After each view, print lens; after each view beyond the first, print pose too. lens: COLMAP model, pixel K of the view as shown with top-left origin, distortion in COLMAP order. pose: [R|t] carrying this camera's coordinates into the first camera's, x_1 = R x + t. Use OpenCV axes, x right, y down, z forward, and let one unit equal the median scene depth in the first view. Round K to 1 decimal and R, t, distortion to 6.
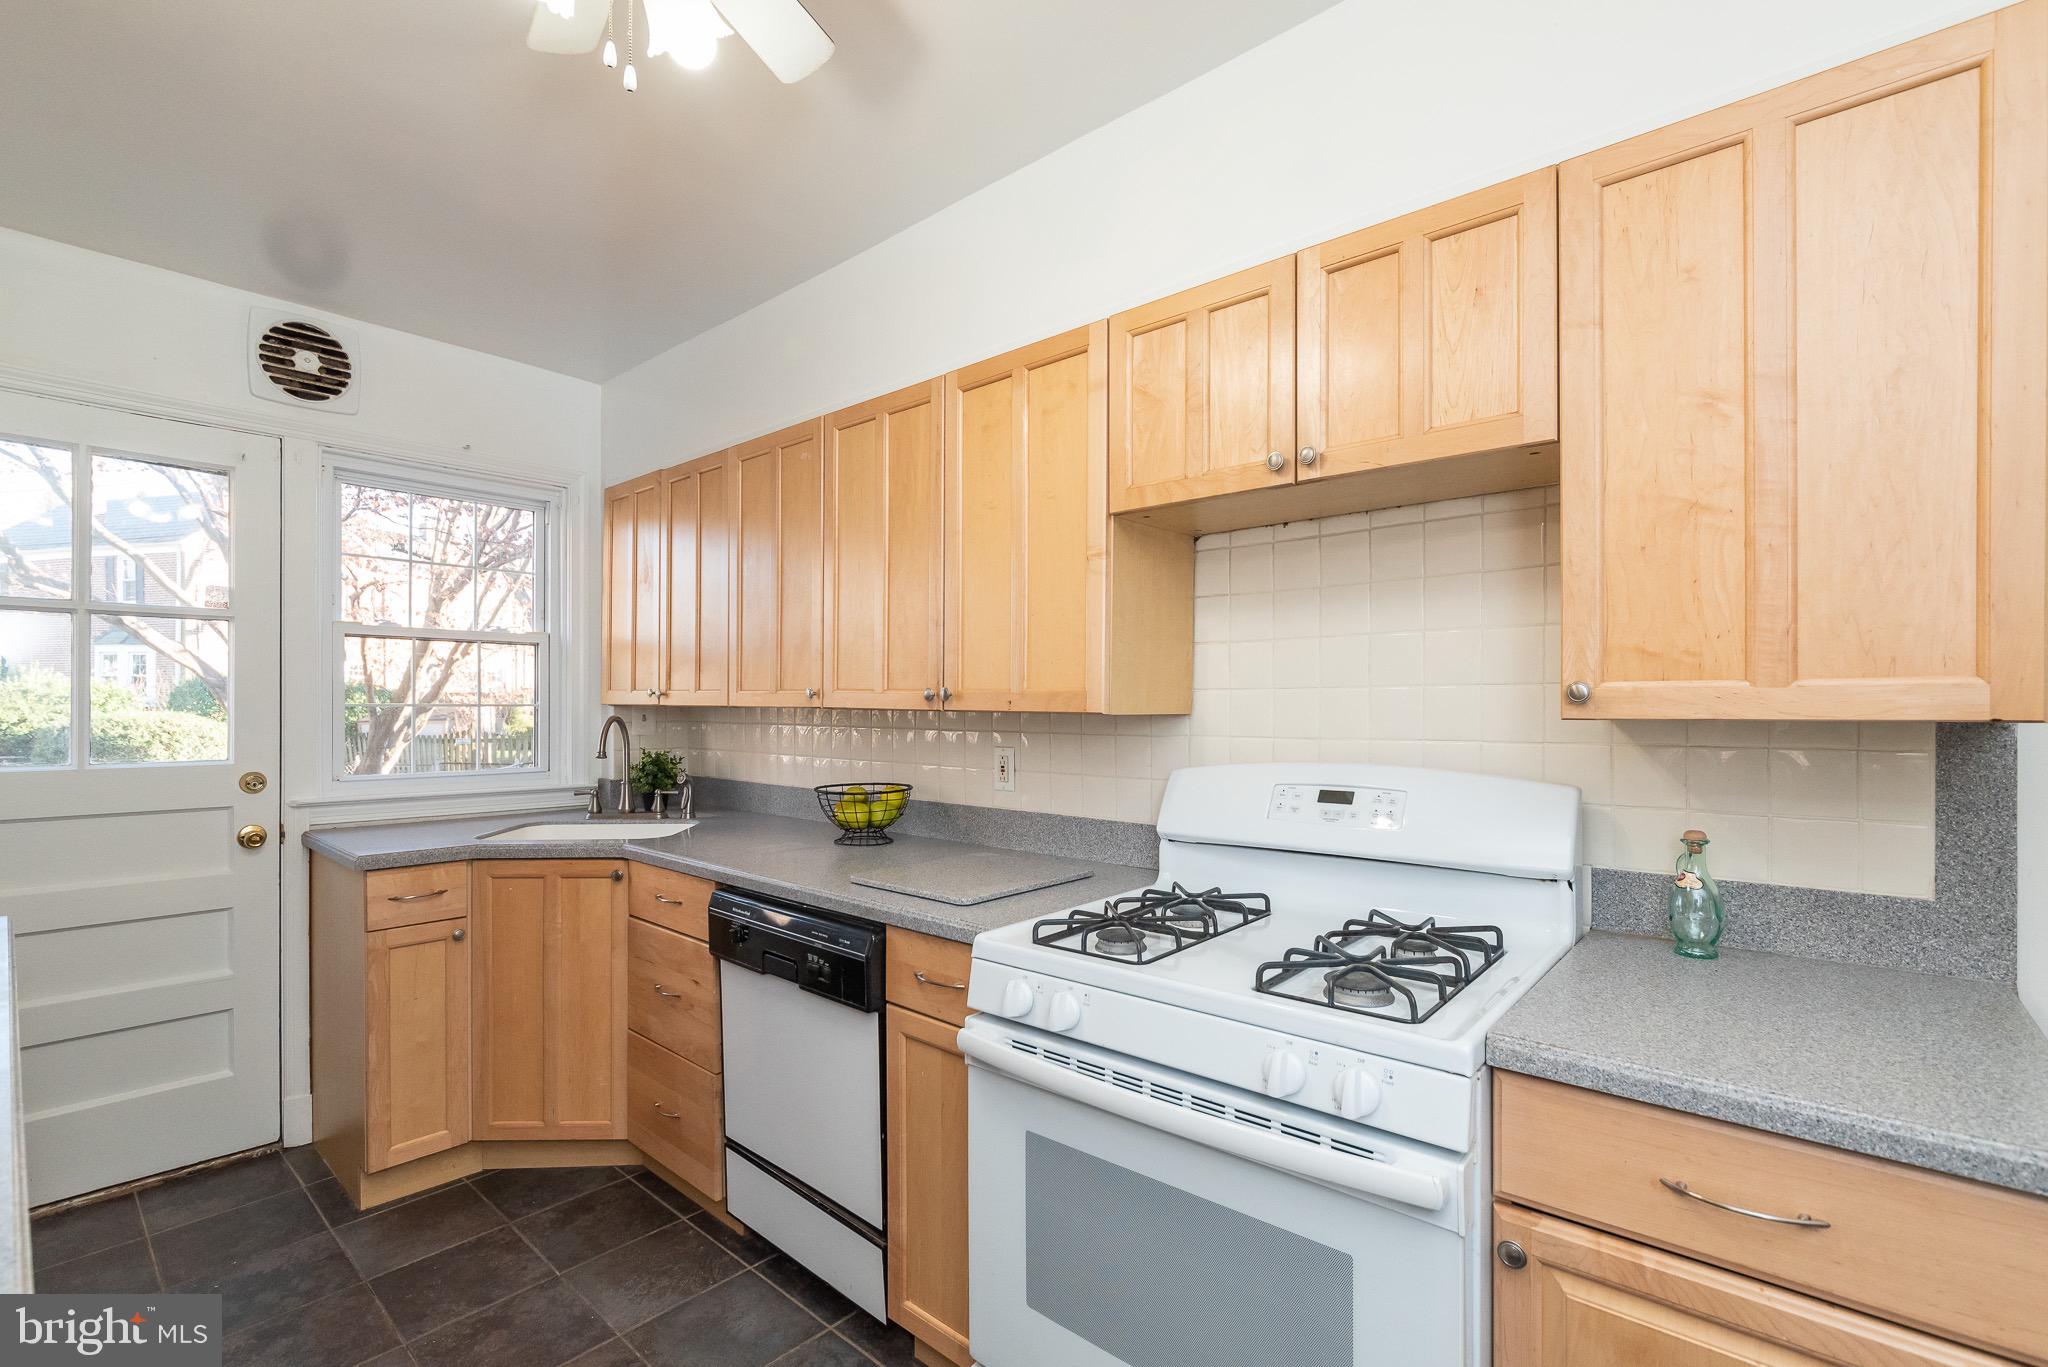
lens RADIAL K [[884.8, 0, 1025.3], [0, 884.8, 703.7], [0, 0, 1]] dist [-0.010276, -0.000787]
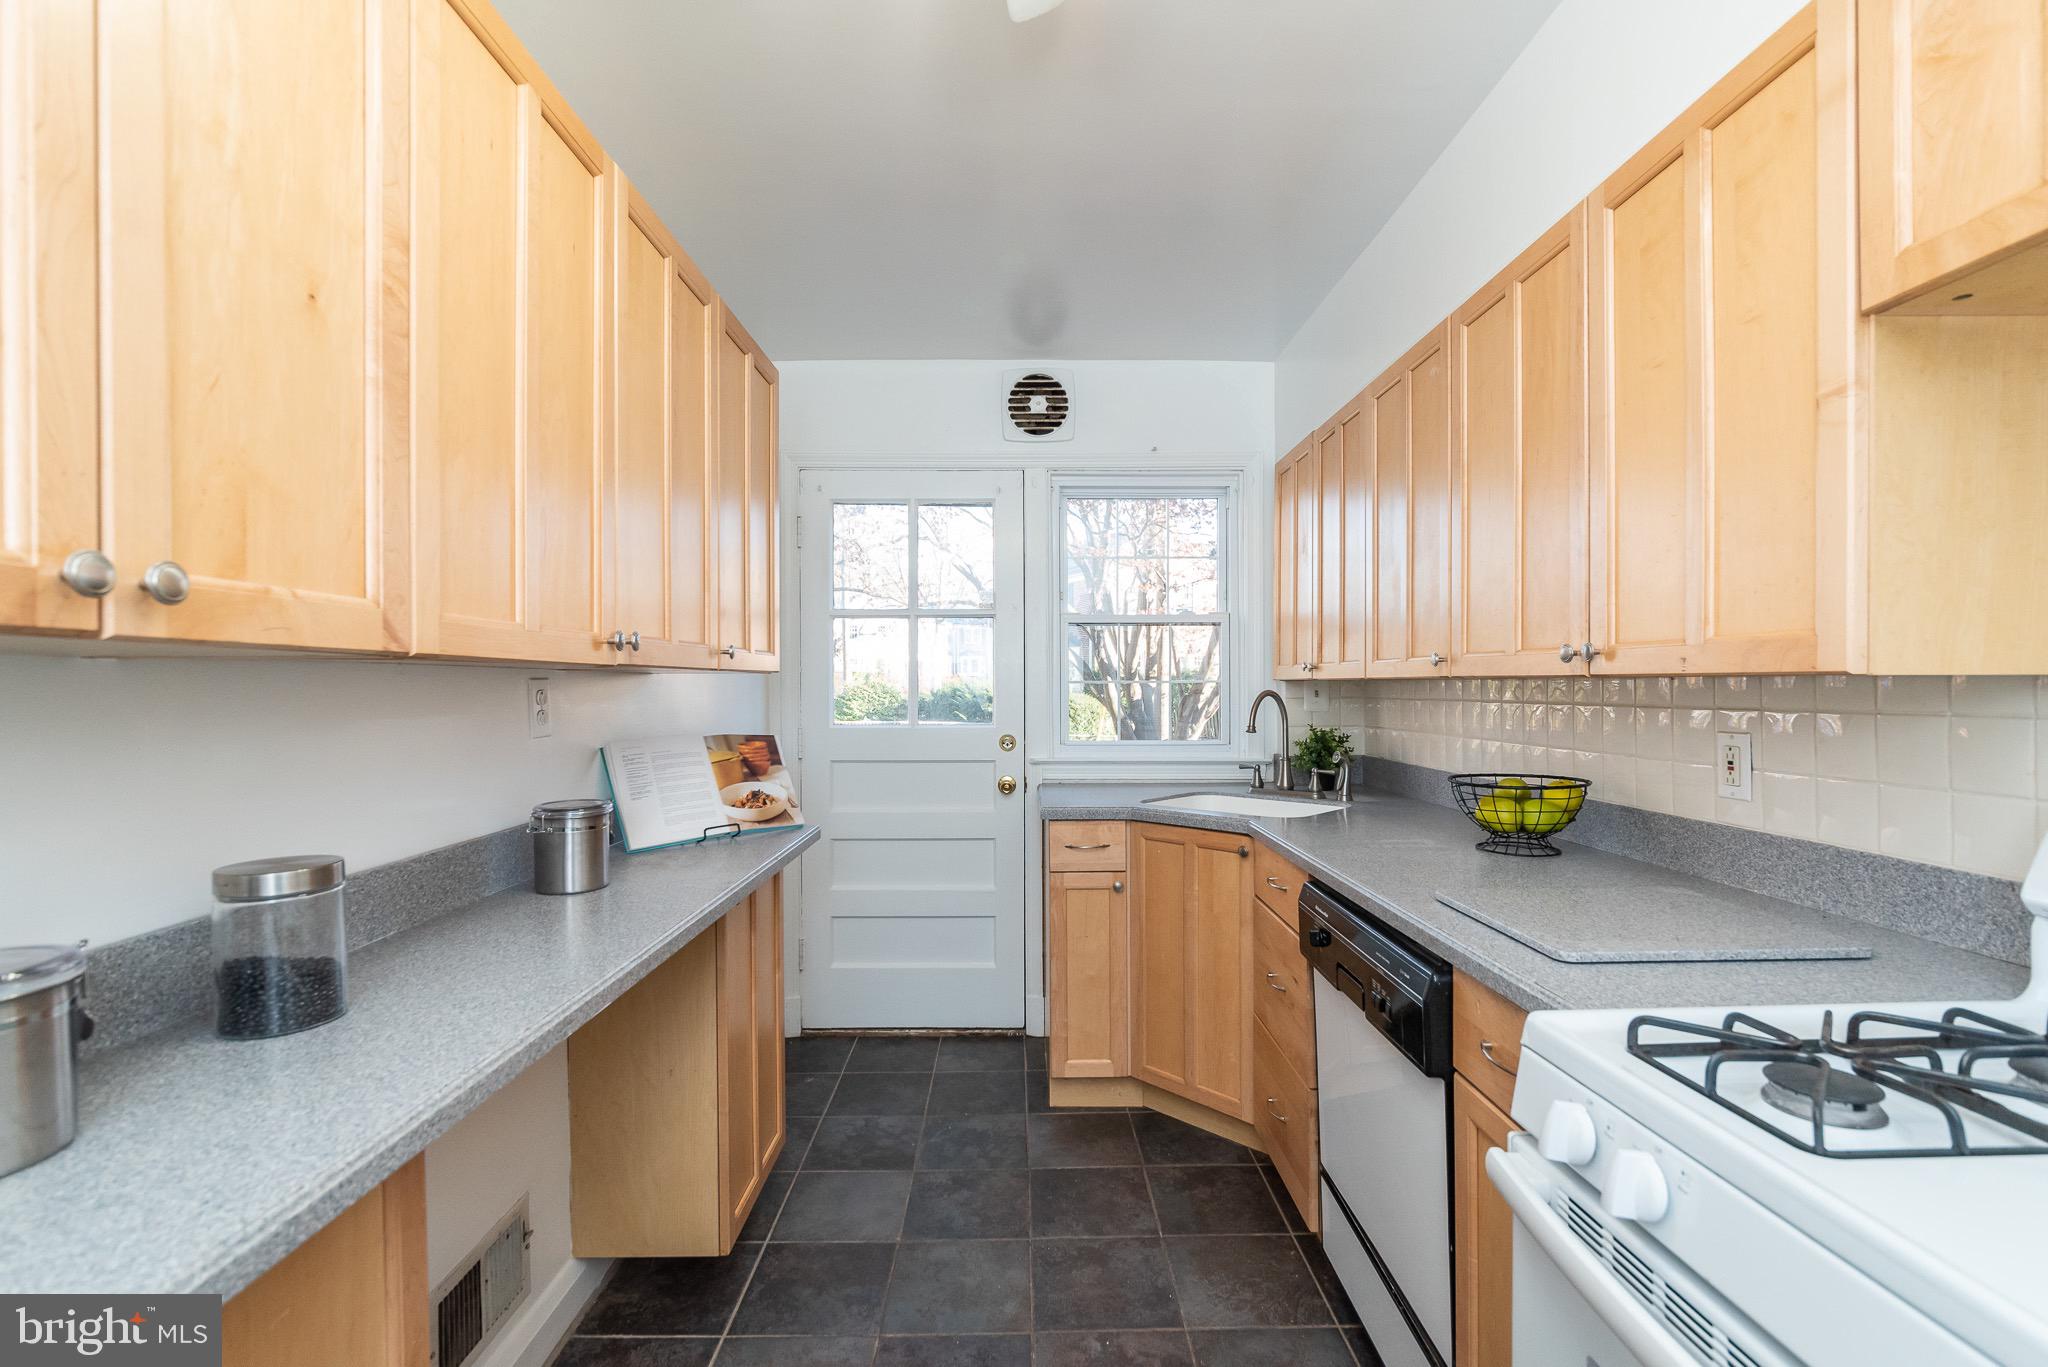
lens RADIAL K [[884.8, 0, 1024.9], [0, 884.8, 685.8], [0, 0, 1]] dist [-0.010276, -0.000787]
pose [[0.666762, -0.007247, -0.745235, 0.110639], [0.007681, 0.999966, -0.002852, 0.012373], [0.745231, -0.003823, 0.666796, 0.176489]]
